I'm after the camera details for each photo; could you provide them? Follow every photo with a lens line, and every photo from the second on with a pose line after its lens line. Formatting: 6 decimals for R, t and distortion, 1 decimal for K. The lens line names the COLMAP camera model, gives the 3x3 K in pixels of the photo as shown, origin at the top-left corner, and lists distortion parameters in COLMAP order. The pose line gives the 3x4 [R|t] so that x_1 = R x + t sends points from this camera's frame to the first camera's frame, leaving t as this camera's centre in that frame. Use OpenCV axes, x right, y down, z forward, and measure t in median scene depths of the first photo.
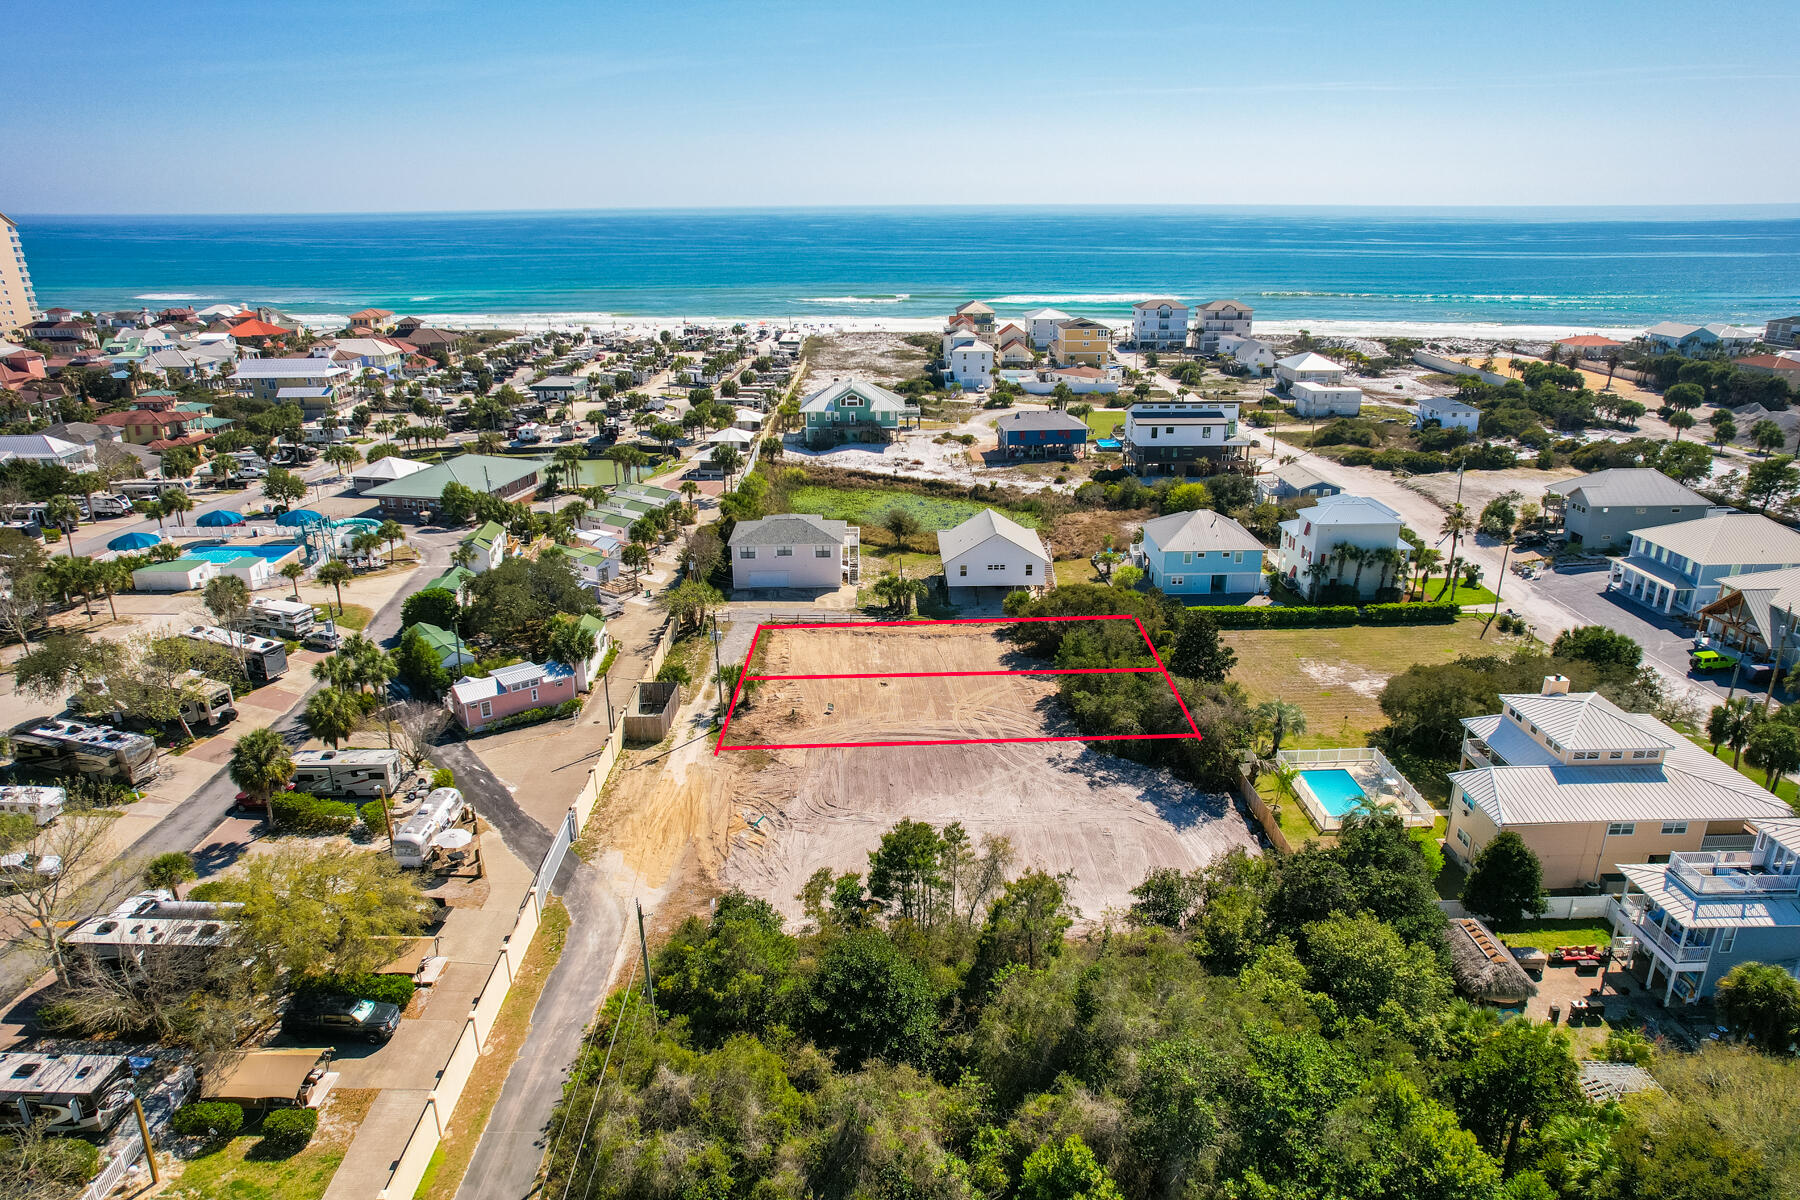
lens RADIAL K [[1151.8, 0, 901.5], [0, 1151.8, 590.8], [0, 0, 1]] dist [-0.075435, 0.066040]
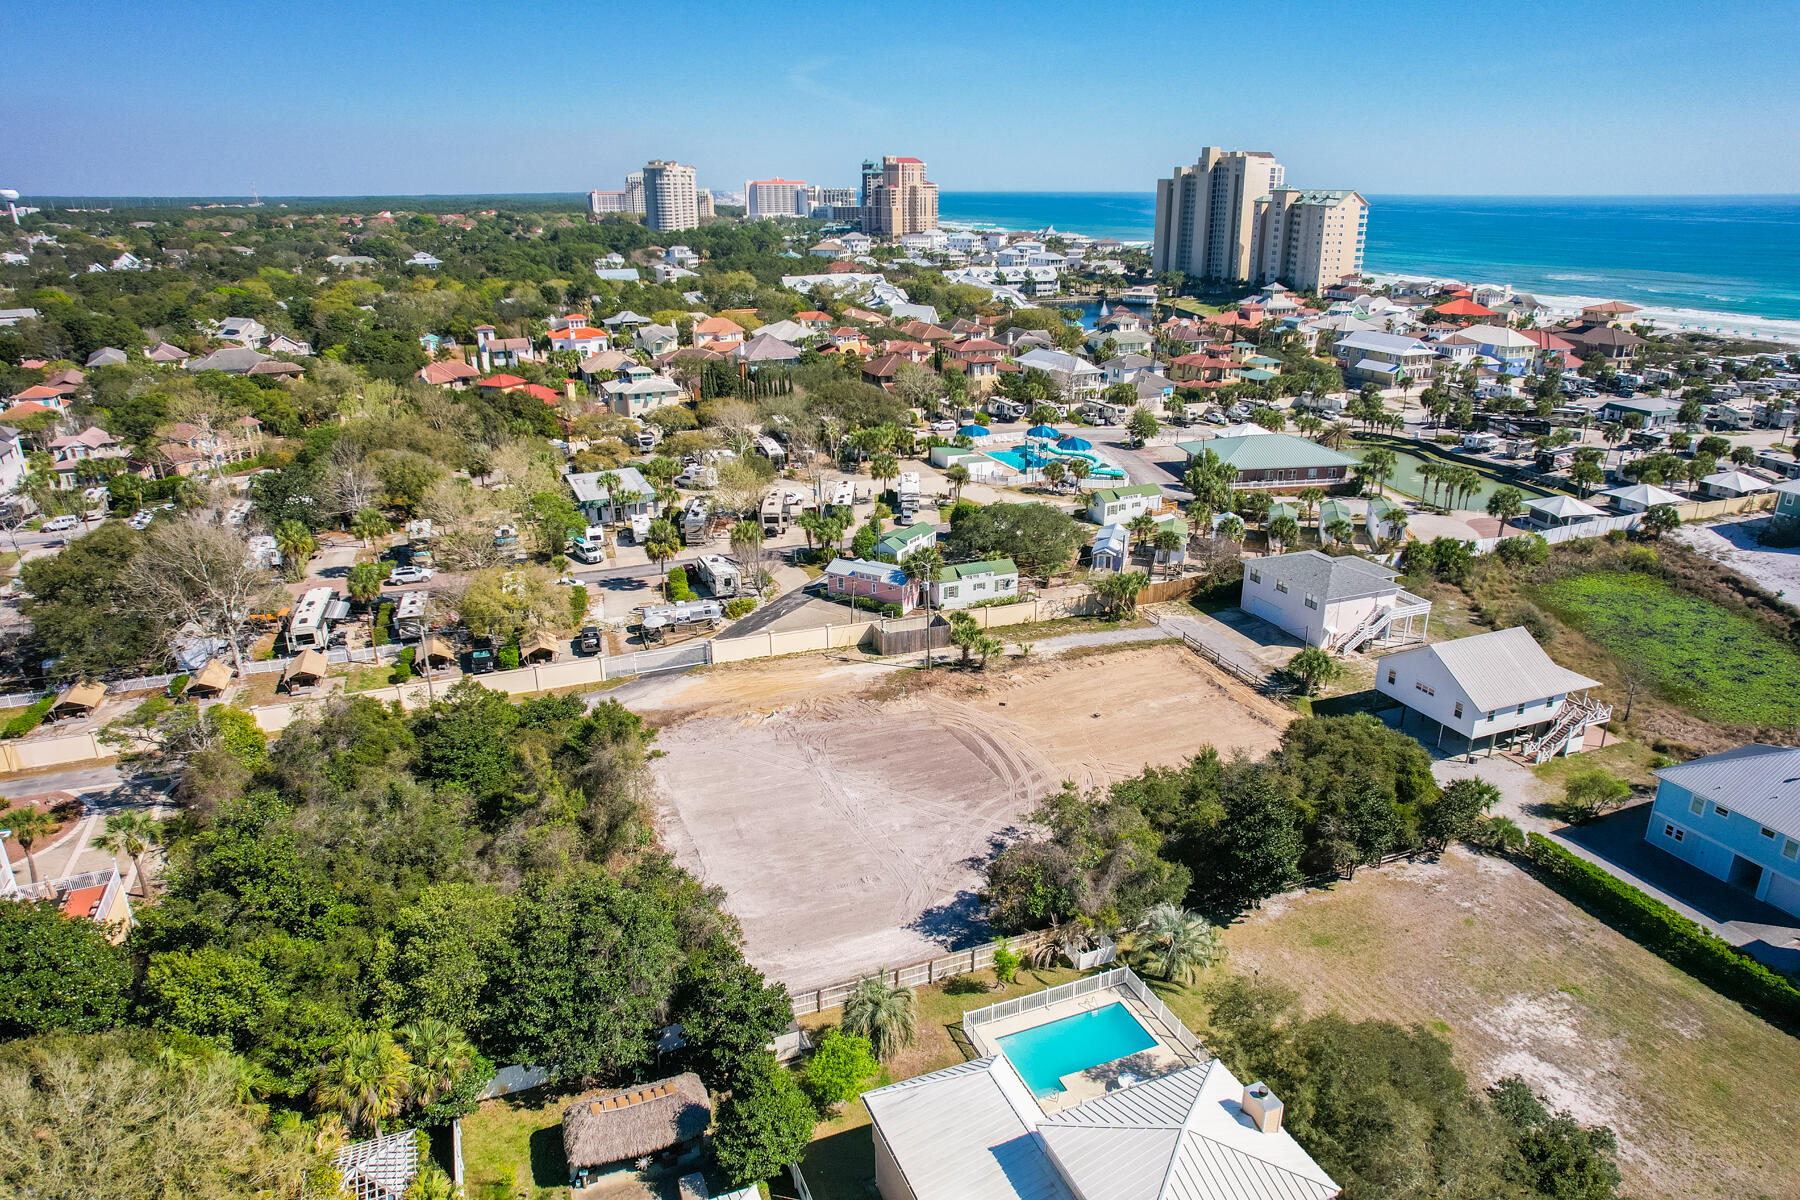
lens RADIAL K [[1151.8, 0, 898.4], [0, 1151.8, 592.5], [0, 0, 1]] dist [-0.075435, 0.066040]
pose [[0.356666, 0.314411, -0.879736, 0.754722], [-0.299017, 0.930550, 0.211342, -0.169346], [0.885087, 0.187678, 0.425909, 0.471158]]
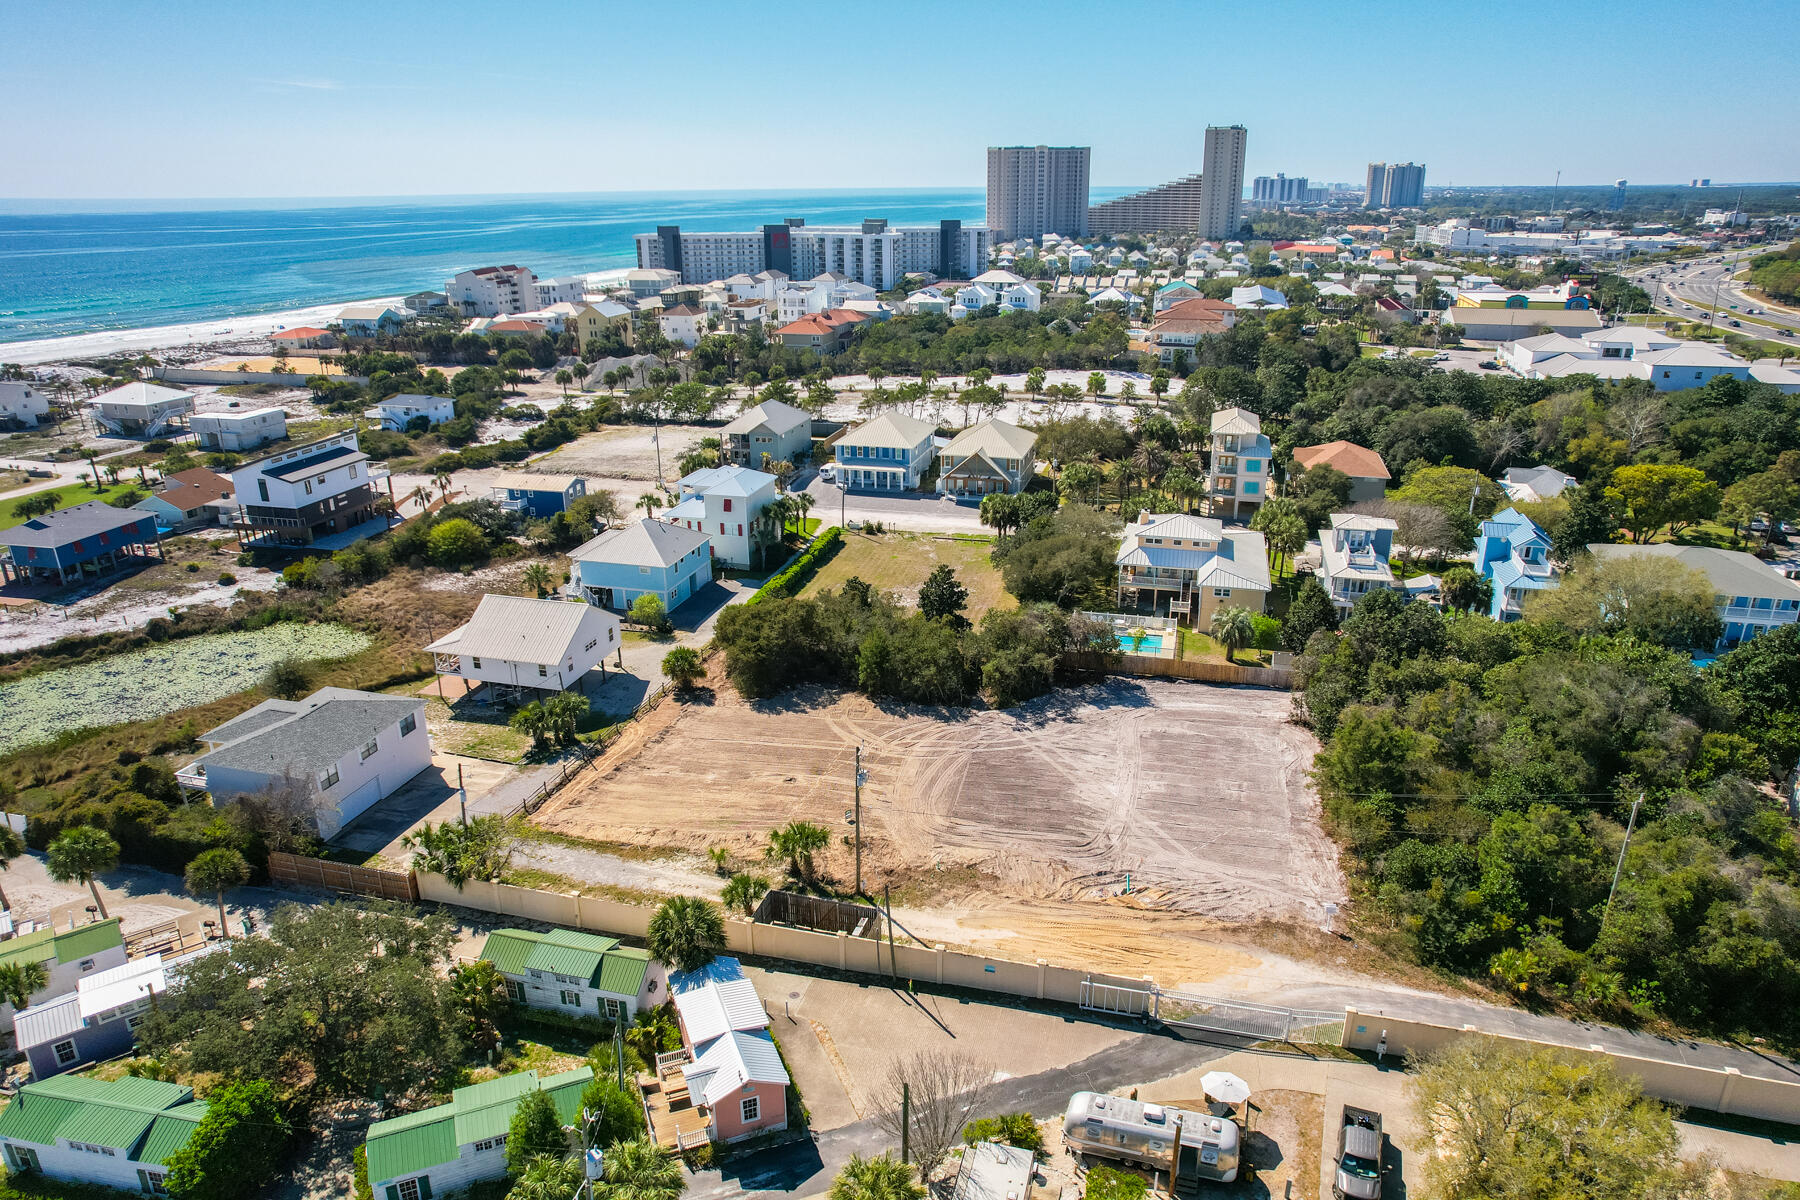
lens RADIAL K [[1151.8, 0, 899.4], [0, 1151.8, 589.4], [0, 0, 1]] dist [-0.075435, 0.066040]
pose [[0.284875, -0.316192, 0.904914, -0.737451], [0.314204, 0.922676, 0.223484, -0.216699], [-0.905606, 0.220662, 0.362196, 0.635111]]
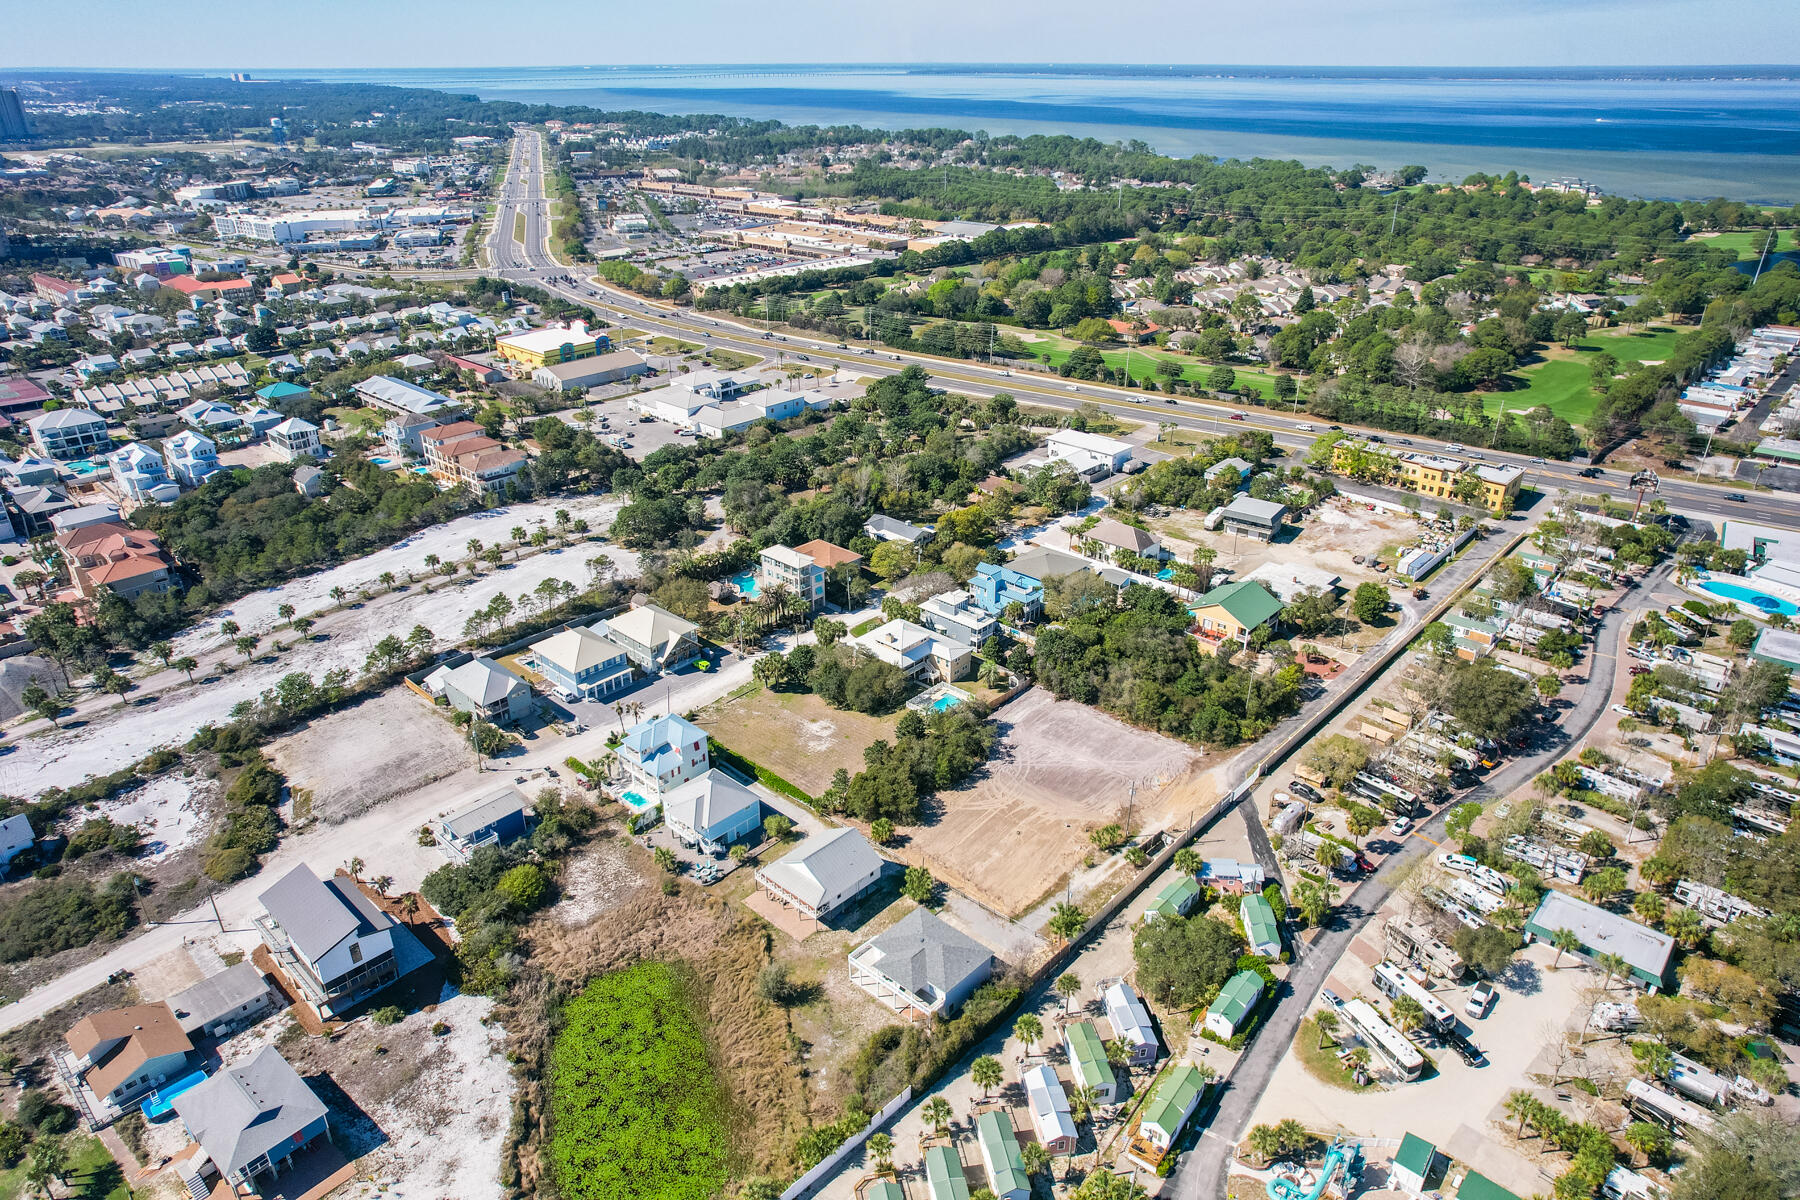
lens RADIAL K [[1151.8, 0, 899.6], [0, 1151.8, 594.4], [0, 0, 1]] dist [-0.075435, 0.066040]
pose [[-0.719187, -0.288539, 0.632072, -0.913258], [0.228480, 0.760896, 0.607317, -1.337587], [-0.656176, 0.581190, -0.481302, 1.832640]]
